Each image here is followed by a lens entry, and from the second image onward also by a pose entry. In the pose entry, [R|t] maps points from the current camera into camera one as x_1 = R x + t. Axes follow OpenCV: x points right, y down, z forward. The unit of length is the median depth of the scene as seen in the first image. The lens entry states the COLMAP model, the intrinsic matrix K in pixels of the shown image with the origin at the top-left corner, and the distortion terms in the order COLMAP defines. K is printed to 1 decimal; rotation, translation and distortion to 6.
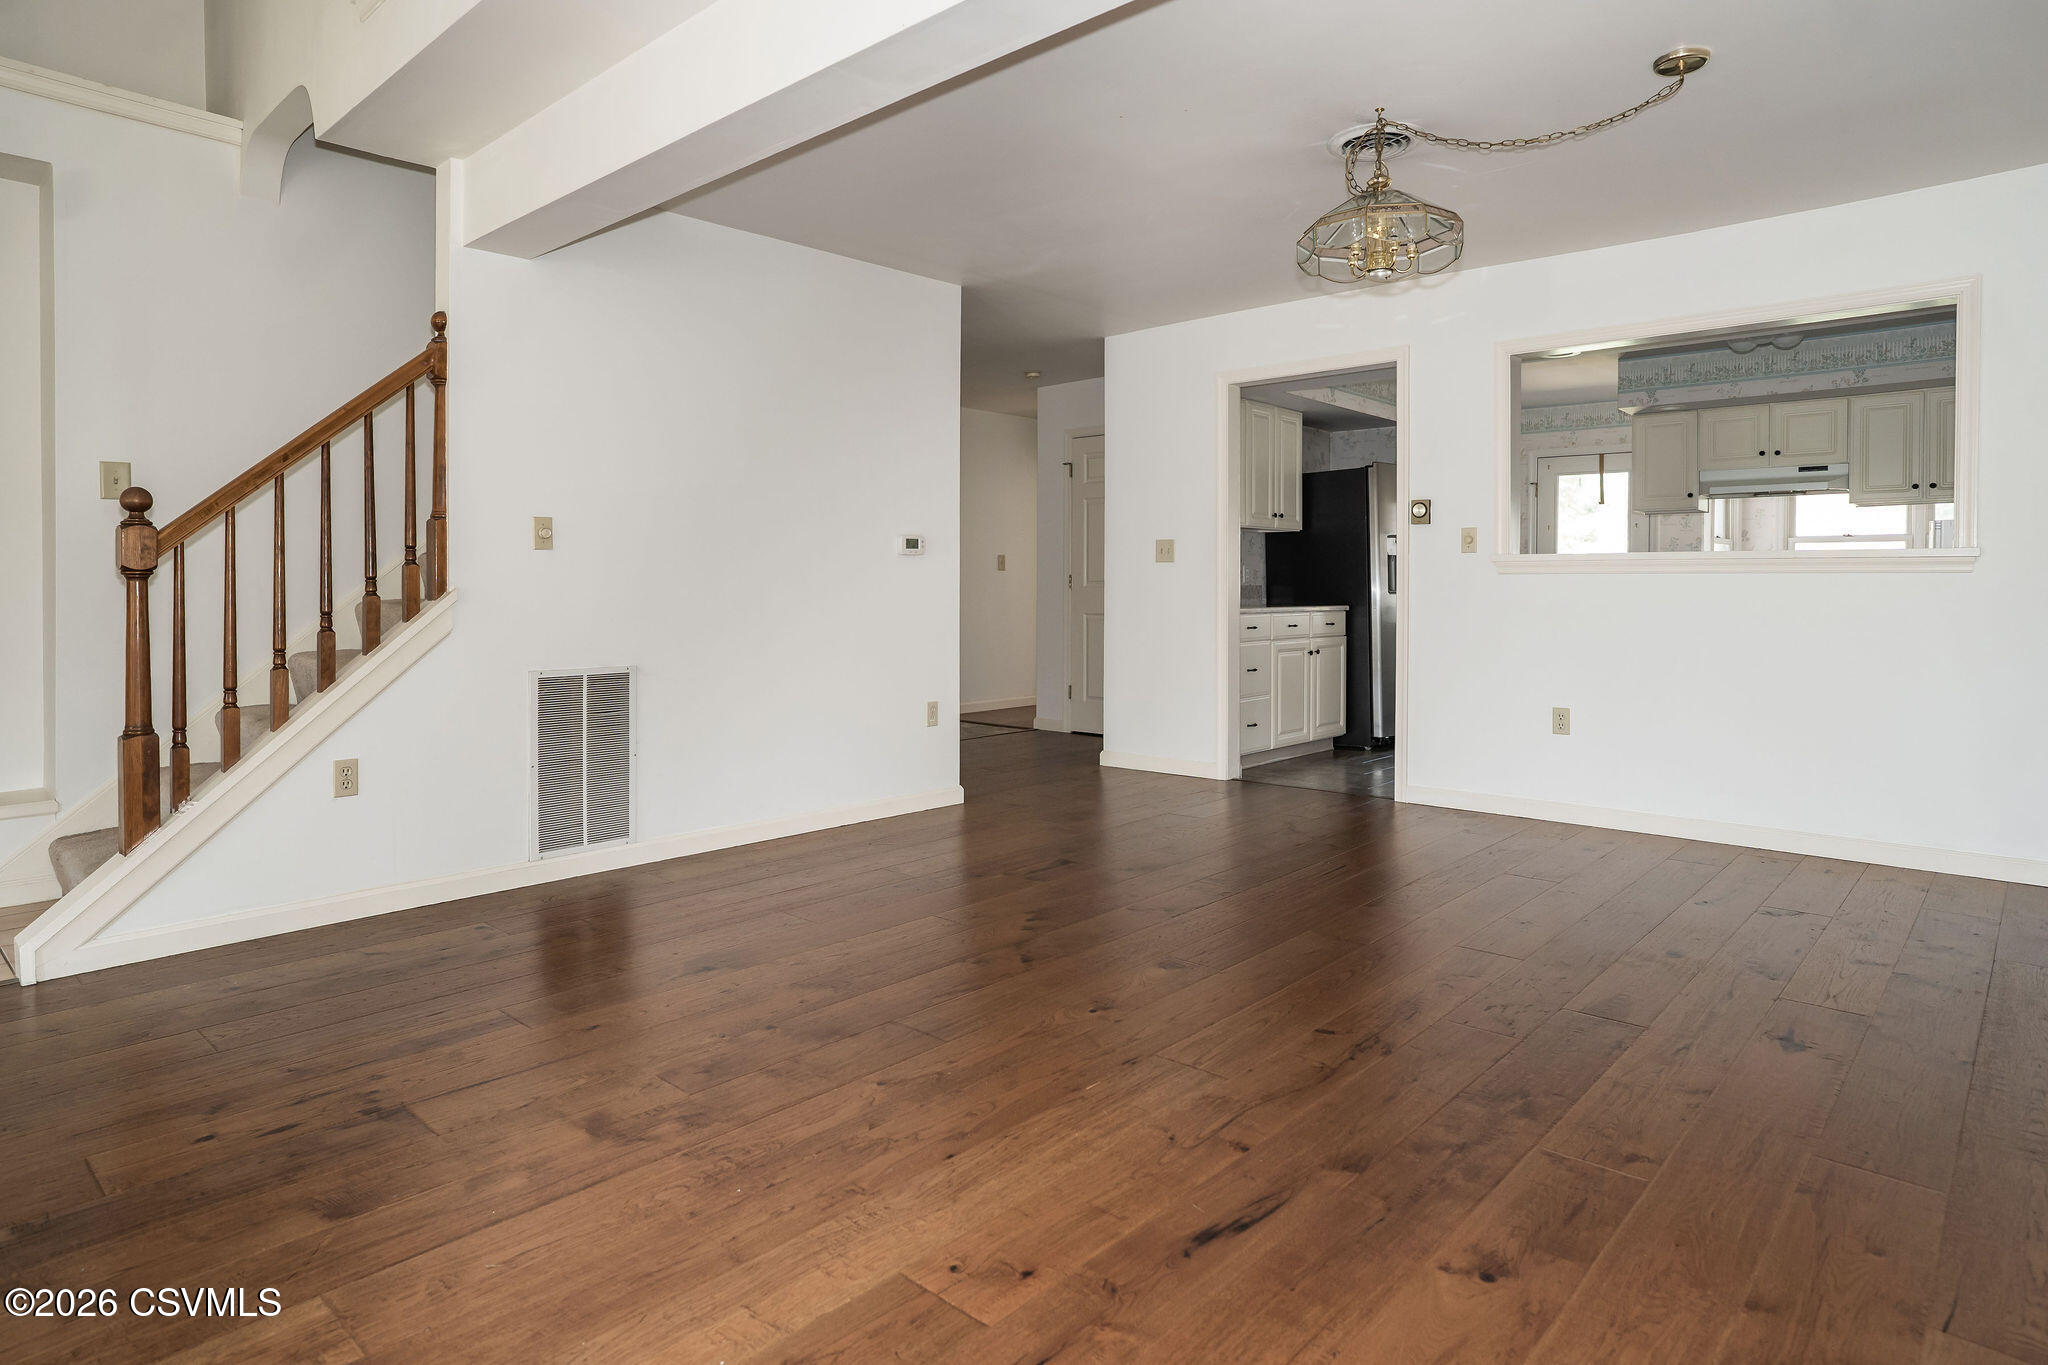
lens RADIAL K [[1153.9, 0, 1018.7], [0, 1153.9, 607.0], [0, 0, 1]] dist [-0.052687, 0.034145]
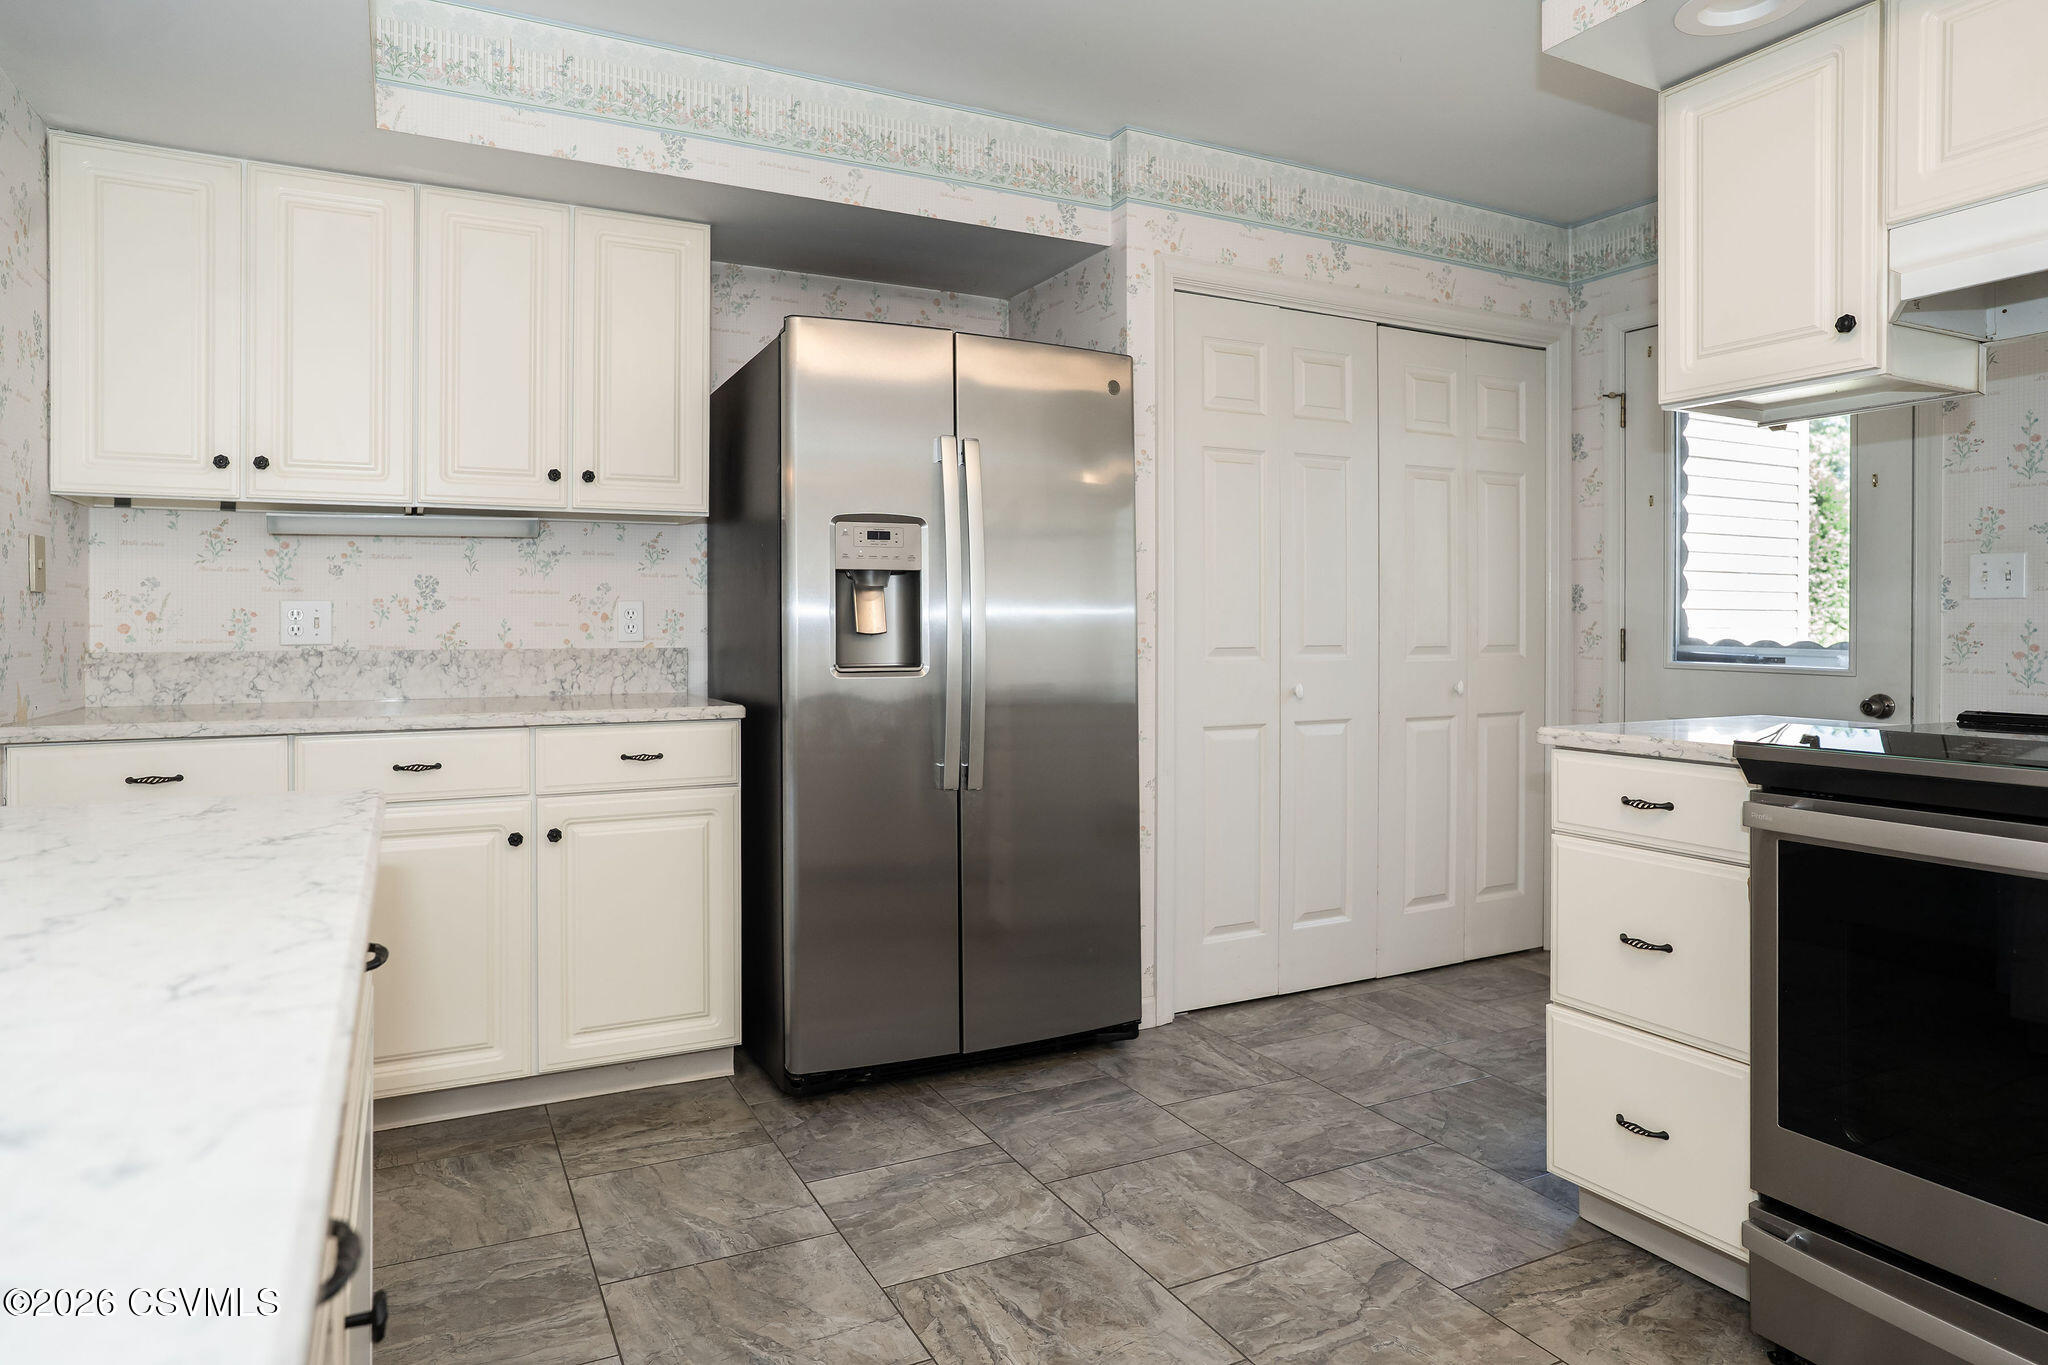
lens RADIAL K [[1180.6, 0, 976.0], [0, 1180.6, 641.2], [0, 0, 1]] dist [-0.045888, 0.031485]
pose [[0.928063, -0.003710, -0.372404, 0.523120], [0.001282, 0.999976, -0.006766, -0.020658], [0.372420, 0.005801, 0.928046, 0.698193]]
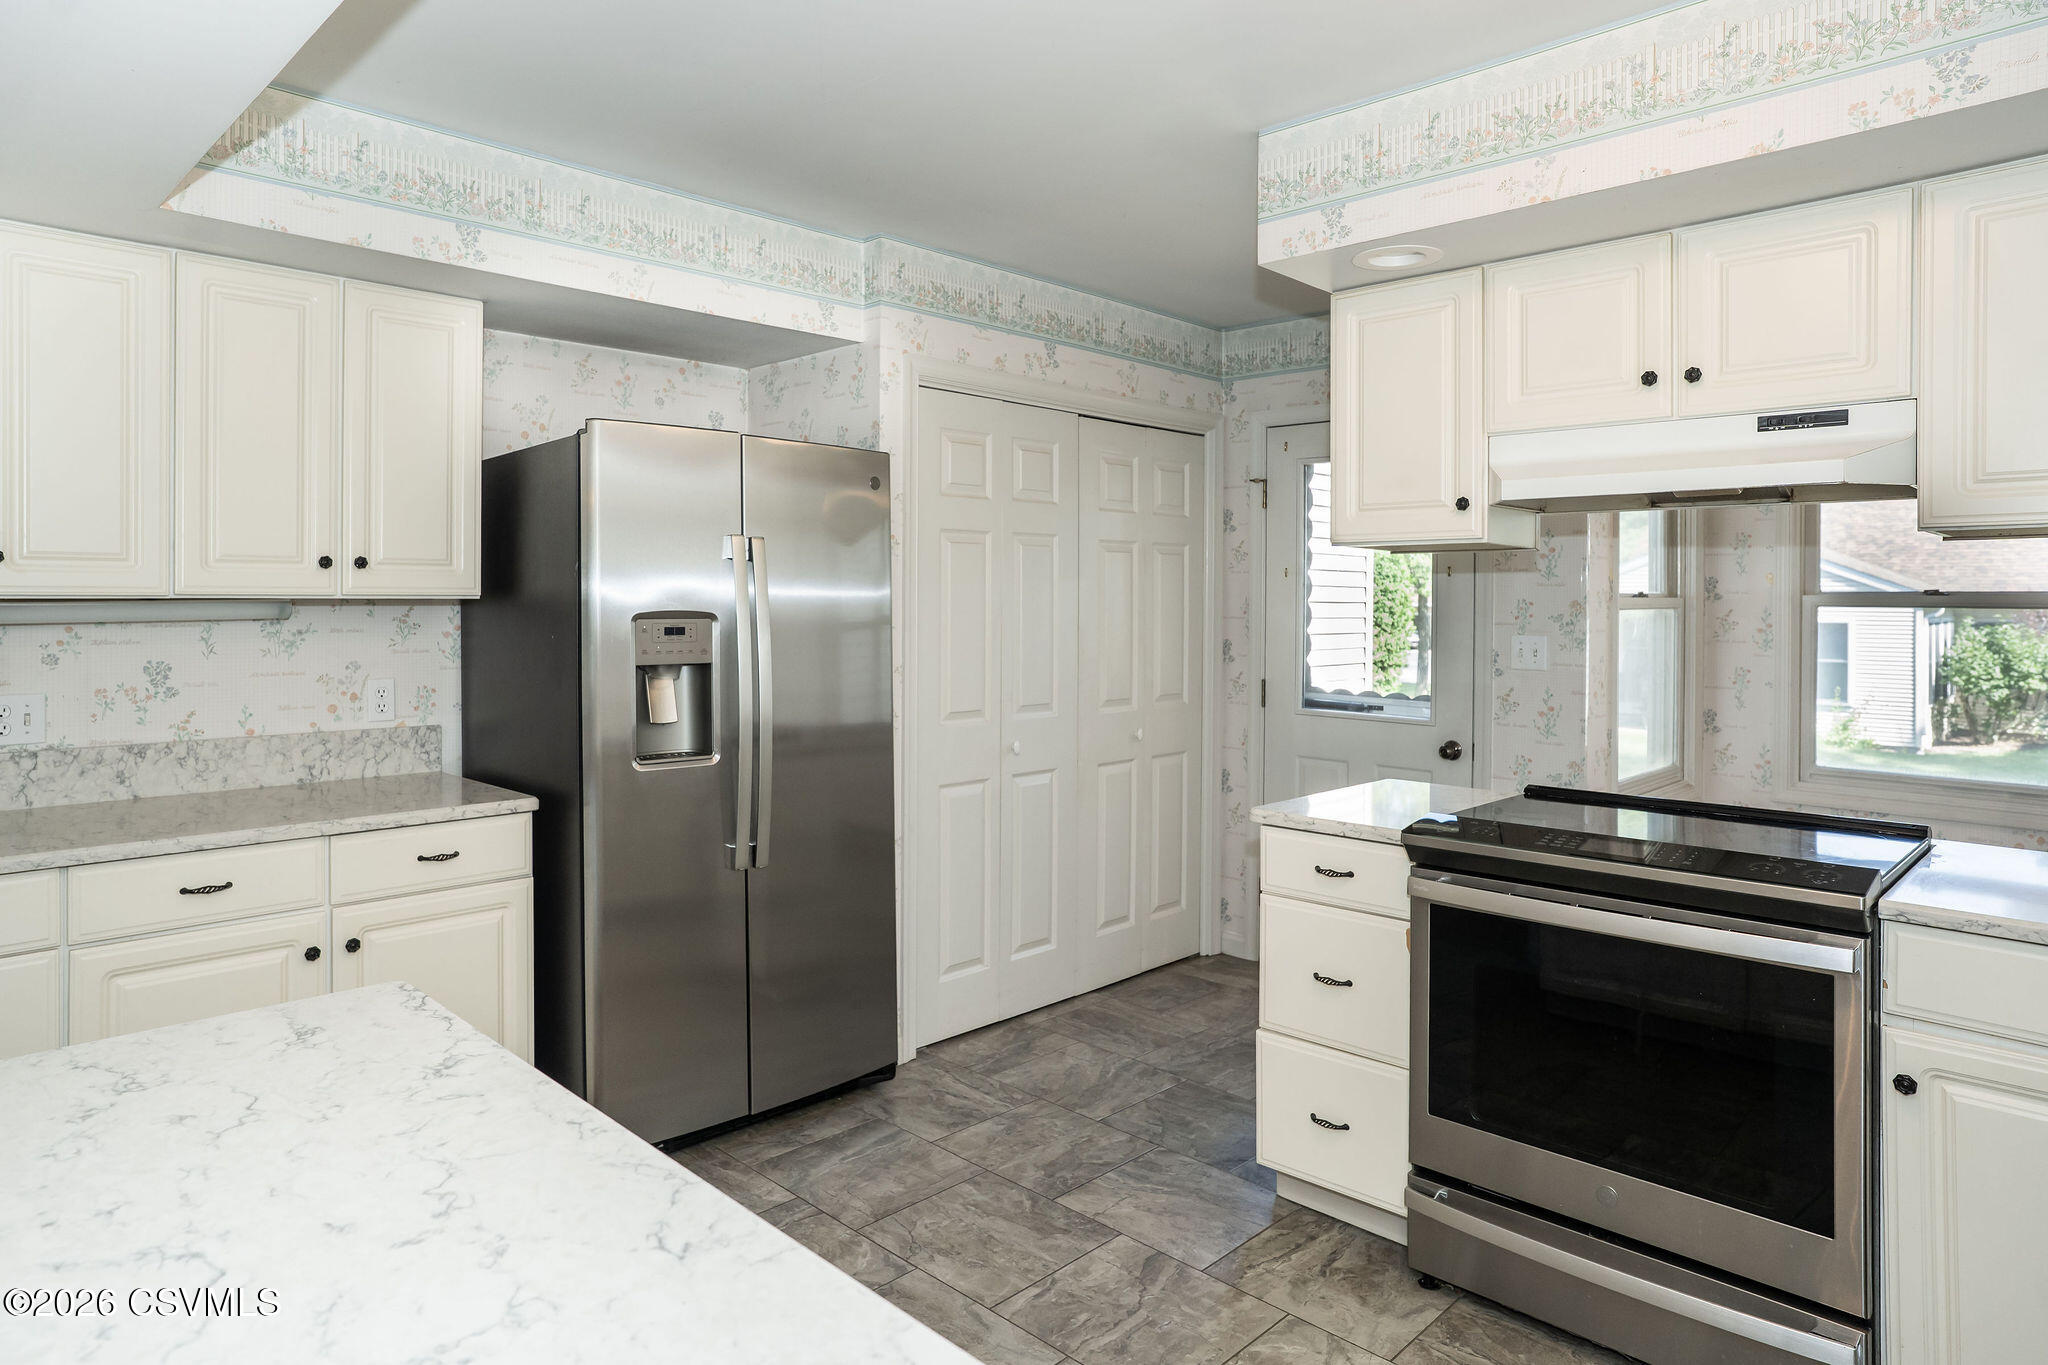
lens RADIAL K [[1223.9, 0, 970.1], [0, 1223.9, 613.0], [0, 0, 1]] dist [-0.054670, 0.044655]
pose [[0.998377, 0.005200, -0.056715, 0.474089], [-0.005761, 0.999936, -0.009724, -0.061326], [0.056660, 0.010035, 0.998343, 0.631184]]
